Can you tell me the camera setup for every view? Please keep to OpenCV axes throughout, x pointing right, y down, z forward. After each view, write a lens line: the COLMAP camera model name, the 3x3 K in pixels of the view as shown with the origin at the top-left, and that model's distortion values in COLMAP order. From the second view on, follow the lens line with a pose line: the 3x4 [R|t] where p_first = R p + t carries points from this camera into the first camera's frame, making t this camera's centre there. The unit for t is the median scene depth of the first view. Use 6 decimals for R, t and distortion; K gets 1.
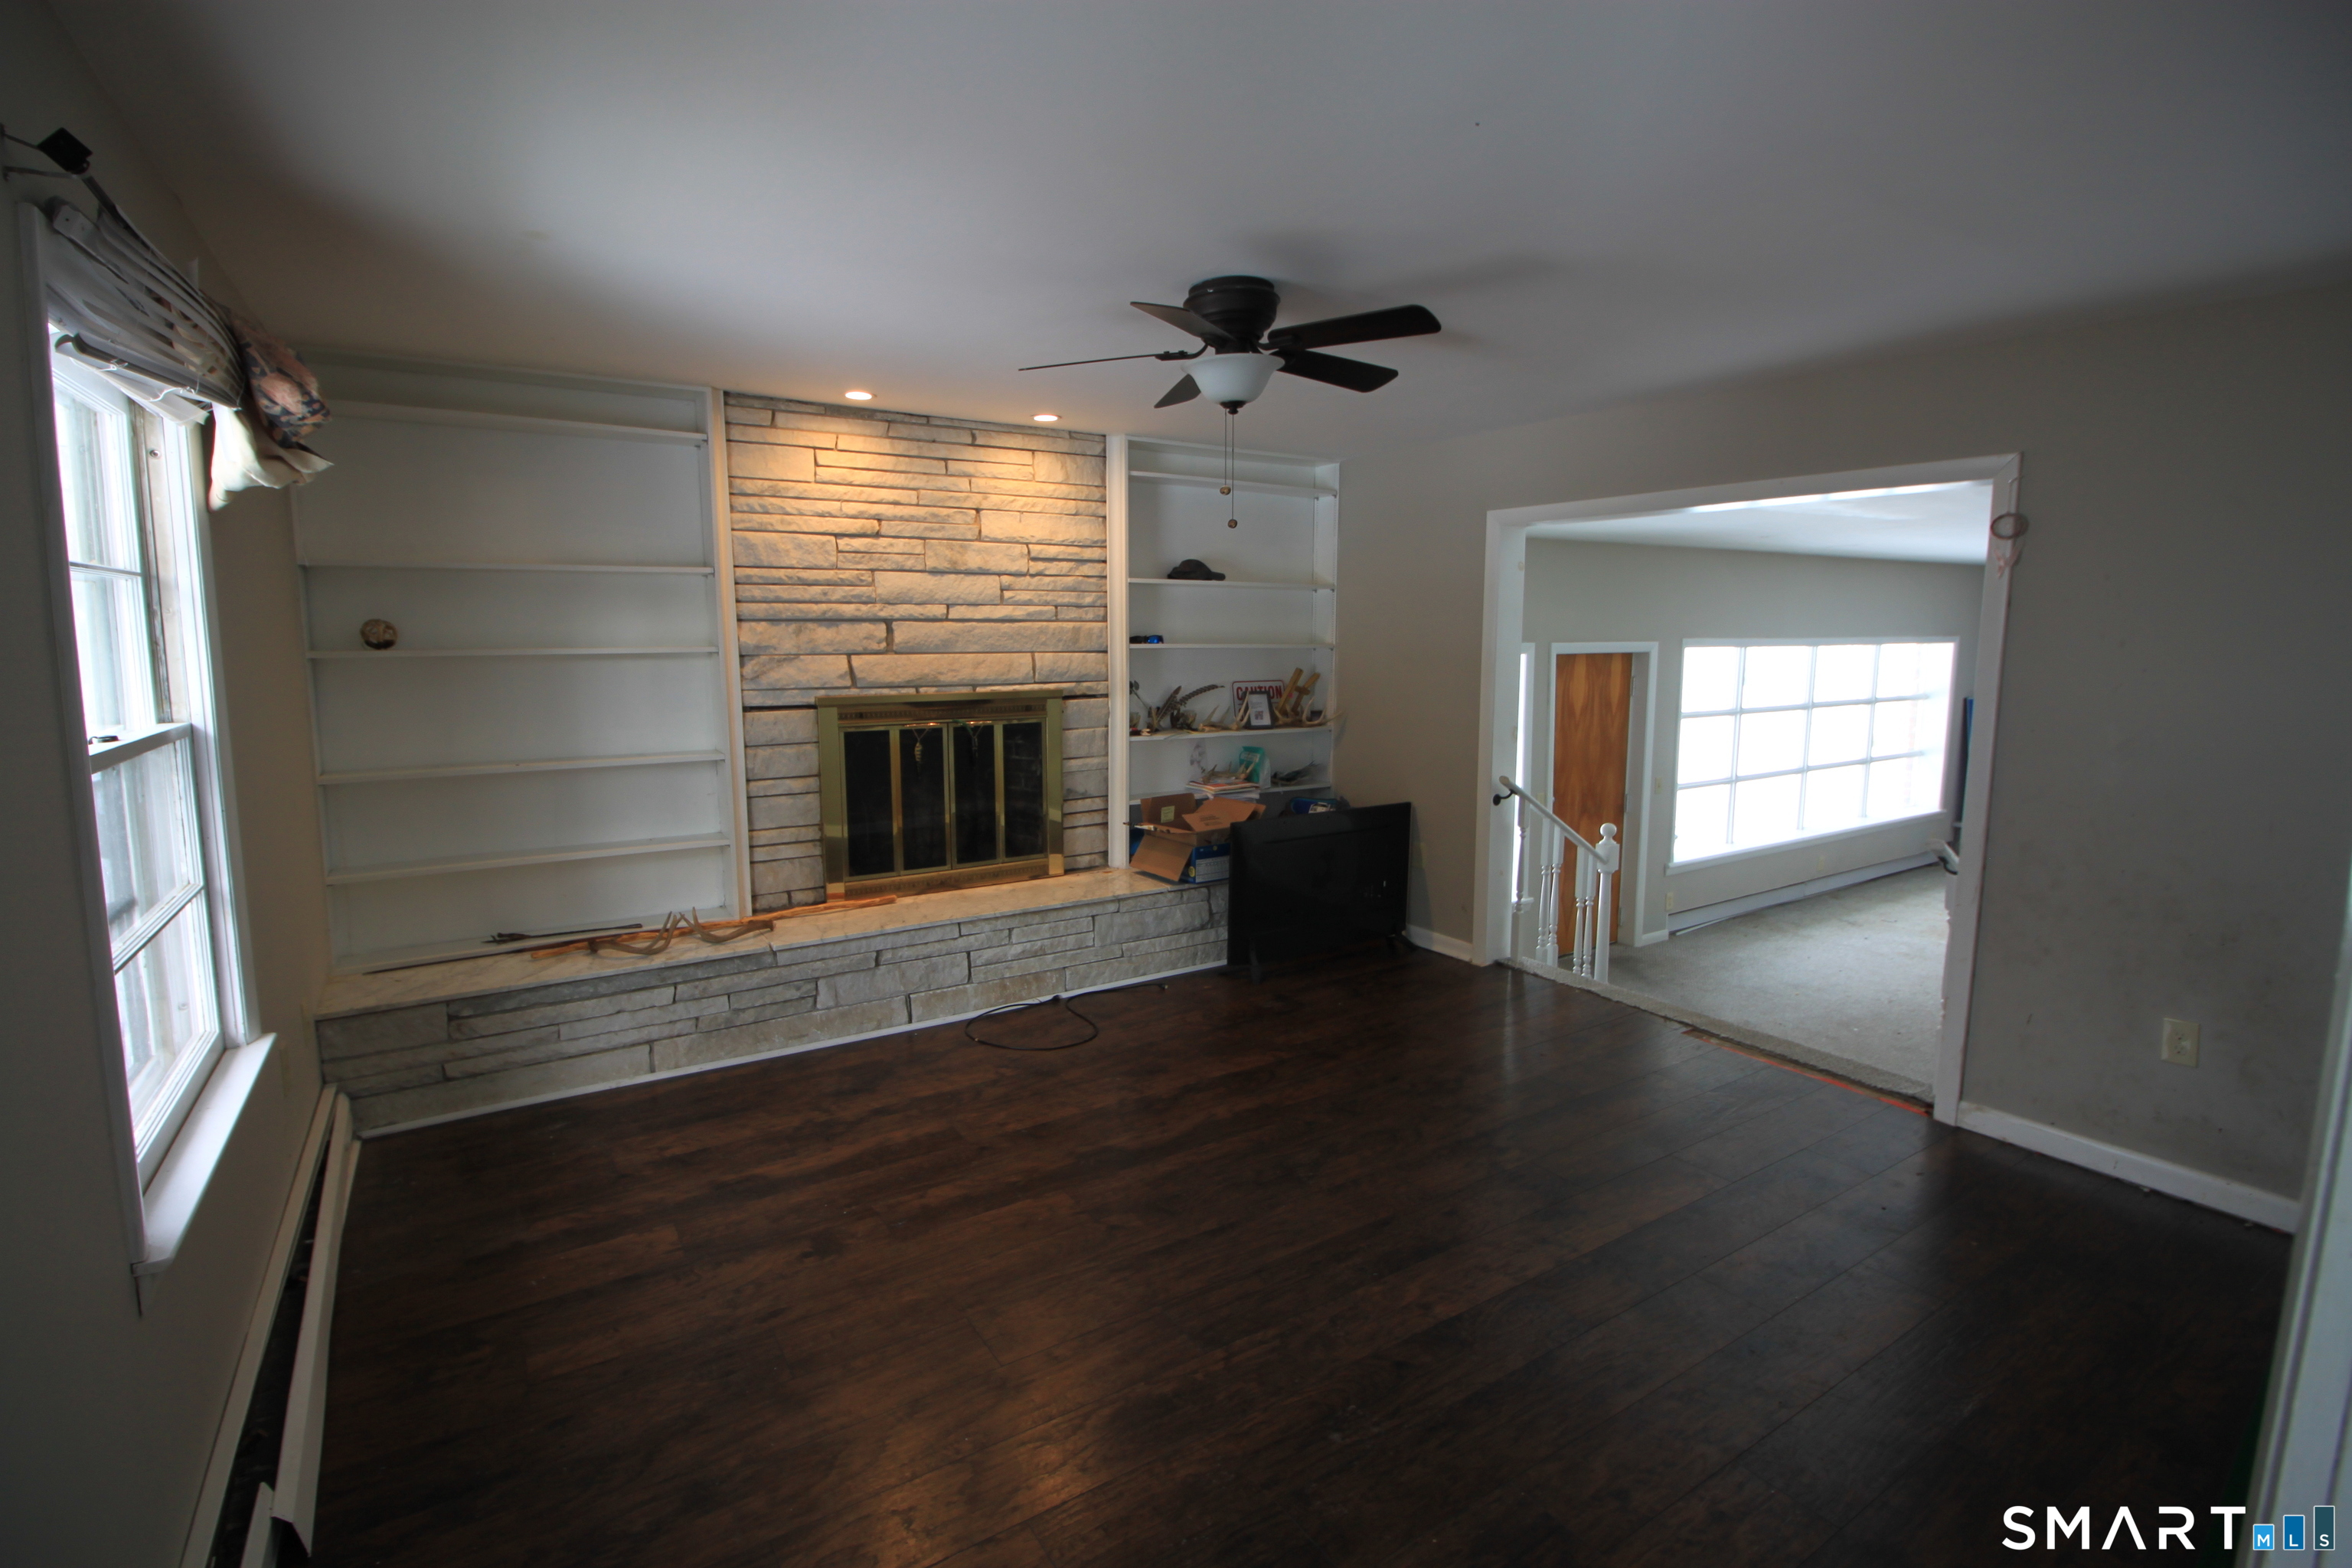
lens RADIAL K [[1089.9, 0, 1154.7], [0, 1089.9, 779.6], [0, 0, 1]] dist [-0.009023, -0.006822]
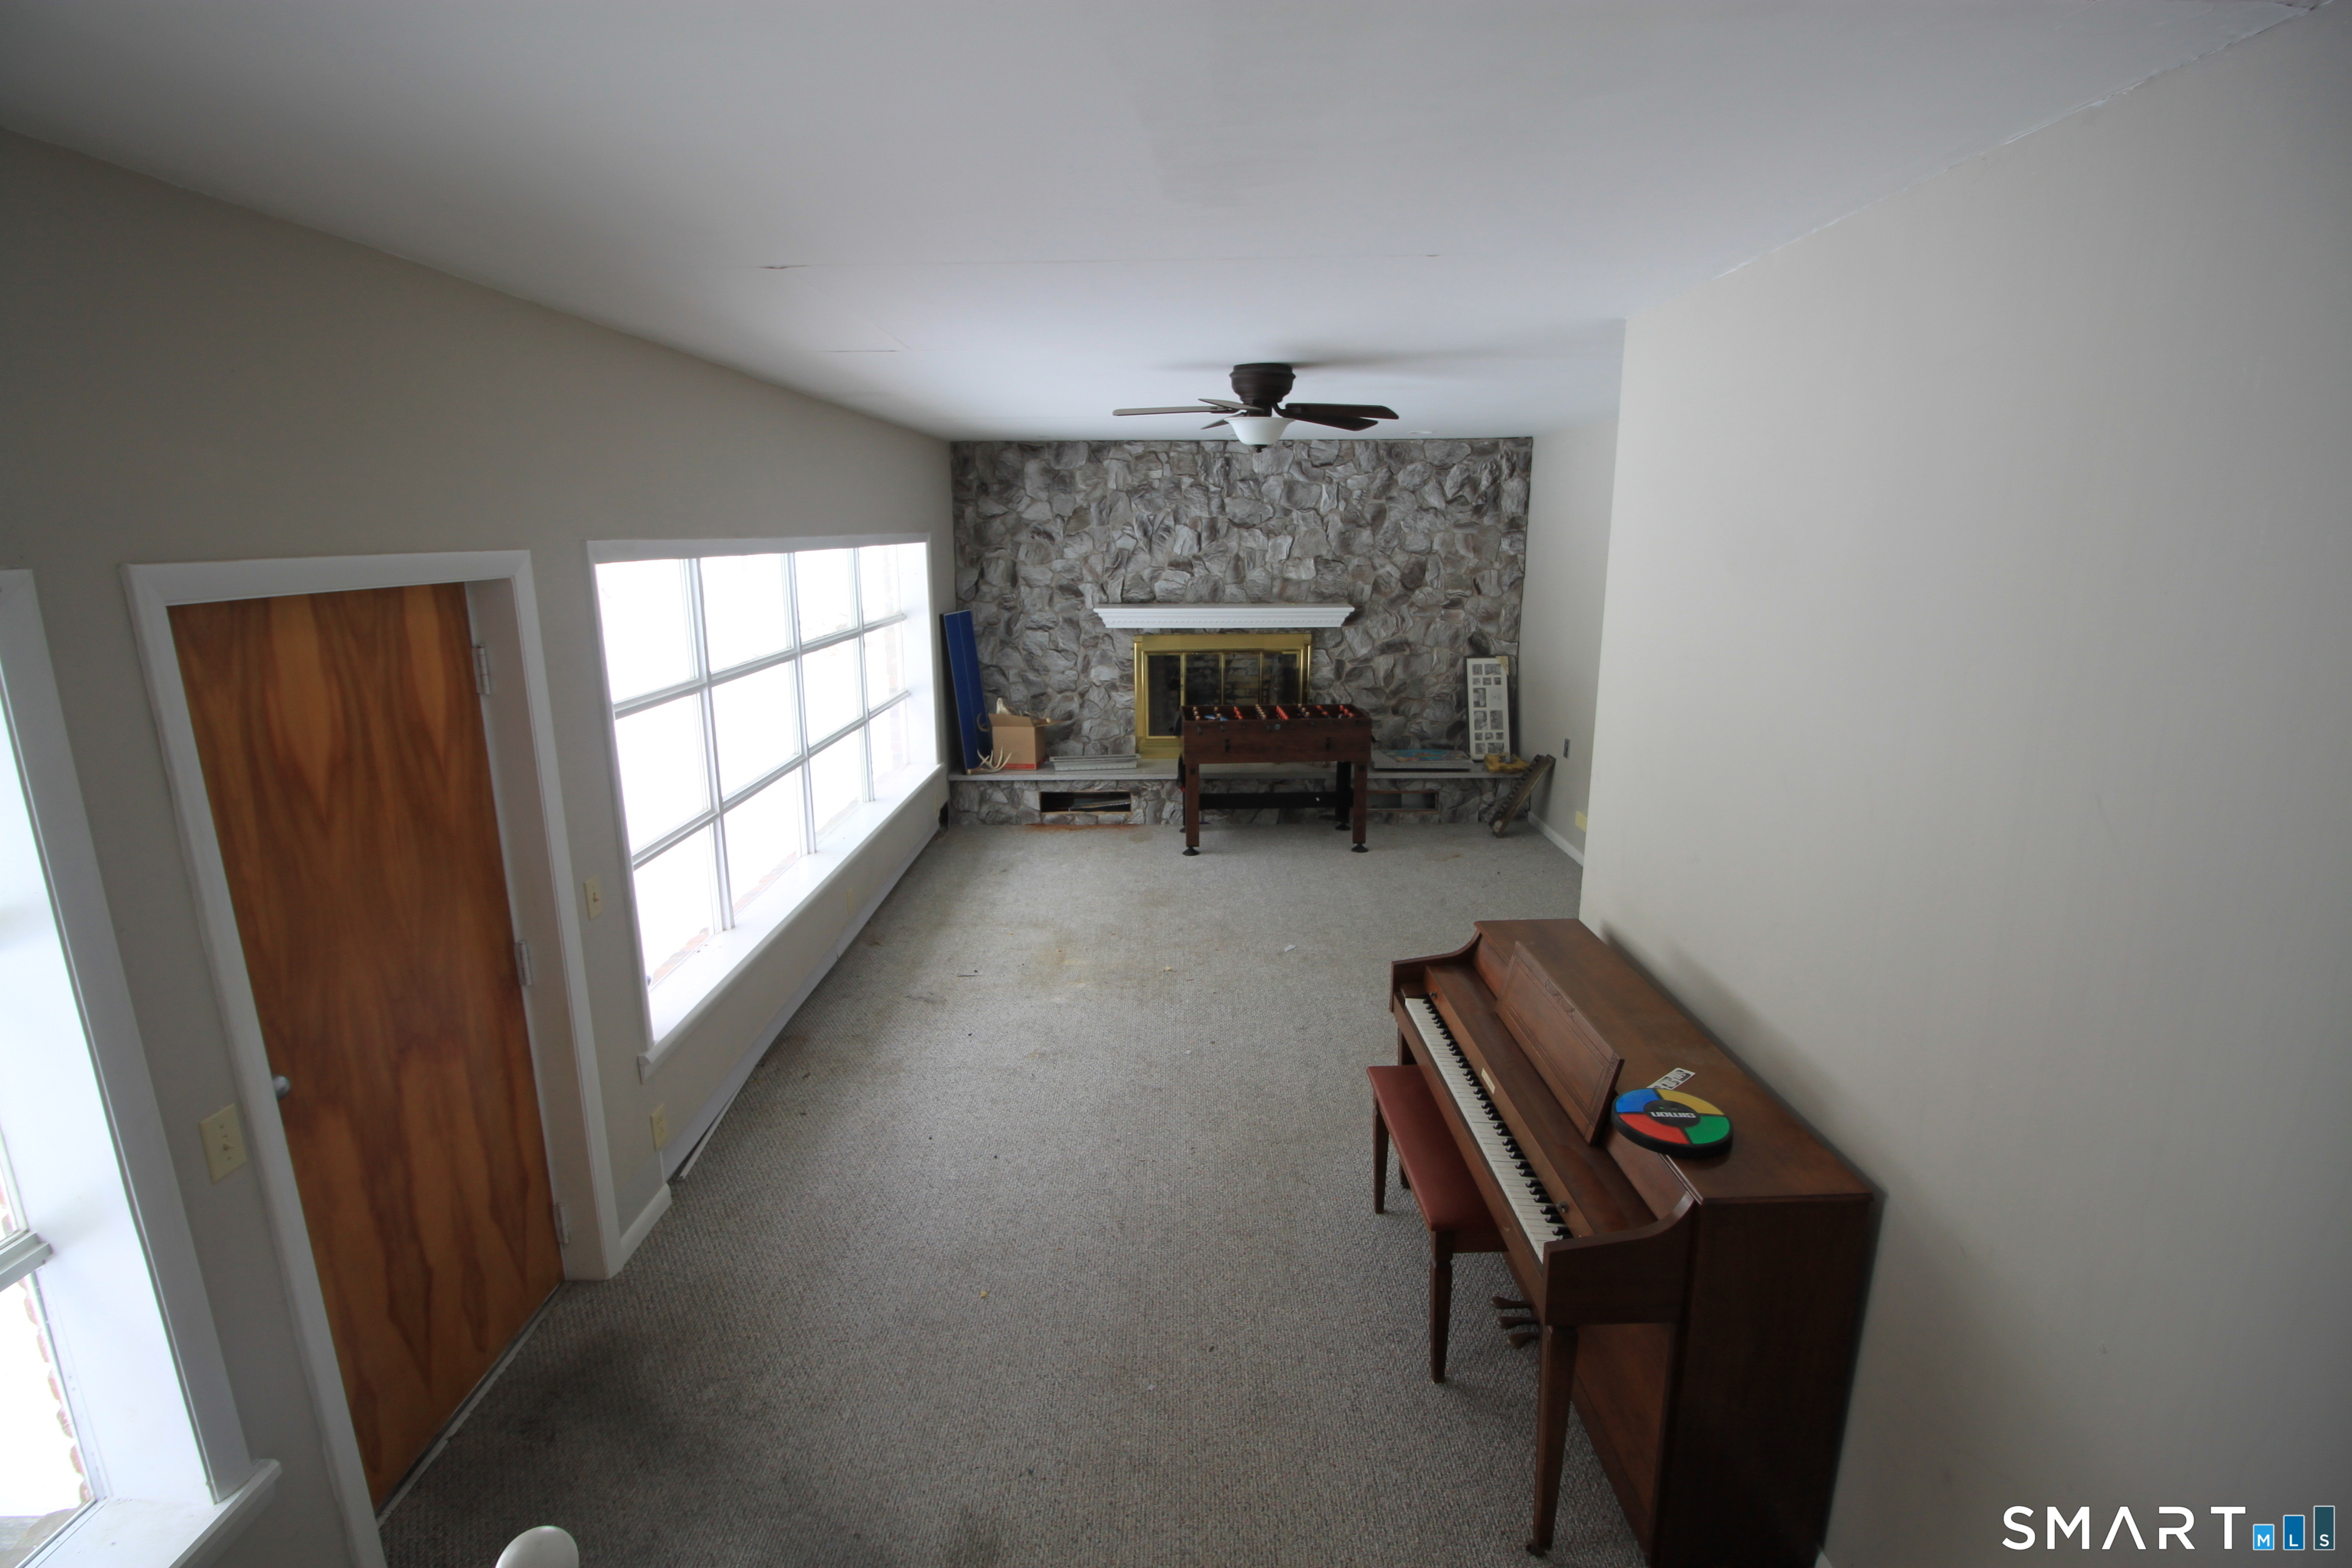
lens RADIAL K [[1089.9, 0, 1165.9], [0, 1089.9, 766.6], [0, 0, 1]] dist [-0.009023, -0.006822]
pose [[0.549788, -0.181234, 0.815406, 0.250017], [0.121097, 0.983159, 0.136870, -0.073714], [-0.826480, 0.023494, 0.562476, 0.576189]]
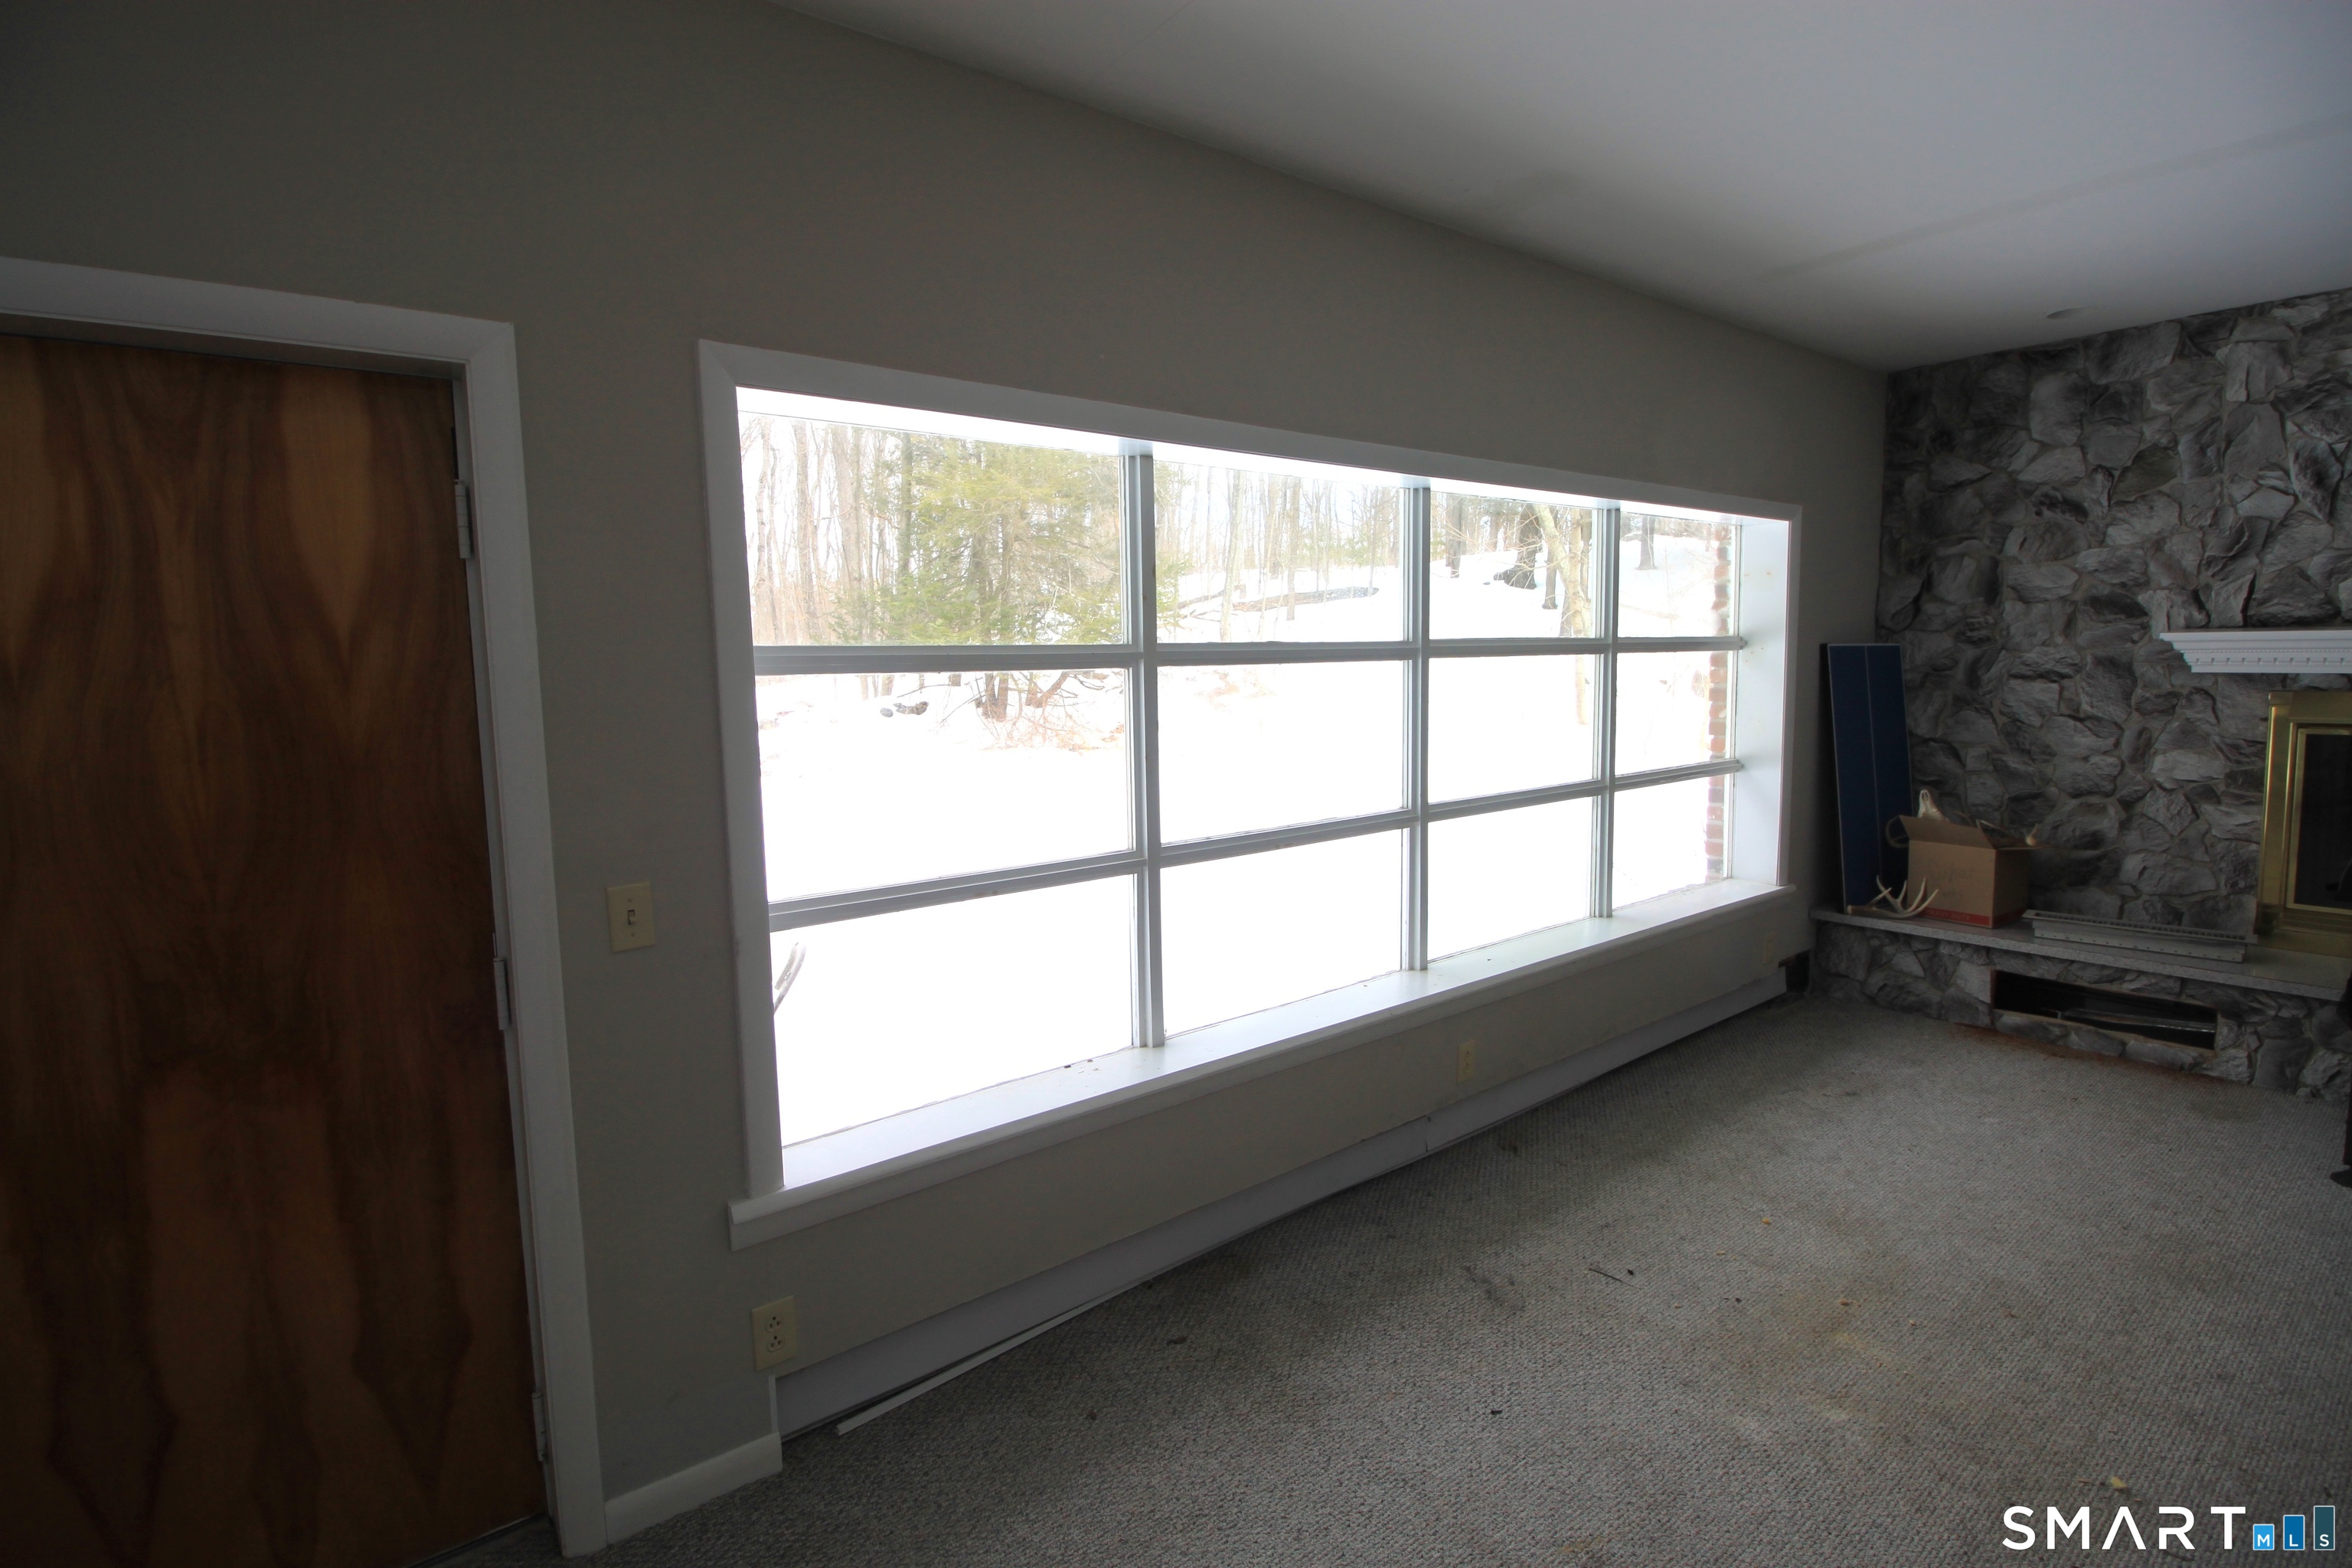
lens RADIAL K [[1089.9, 0, 1163.3], [0, 1089.9, 760.4], [0, 0, 1]] dist [-0.009023, -0.006822]
pose [[0.997217, -0.024980, 0.070239, 0.566074], [0.028410, 0.998431, -0.048262, -0.014800], [-0.068923, 0.050123, 0.996362, 0.730201]]
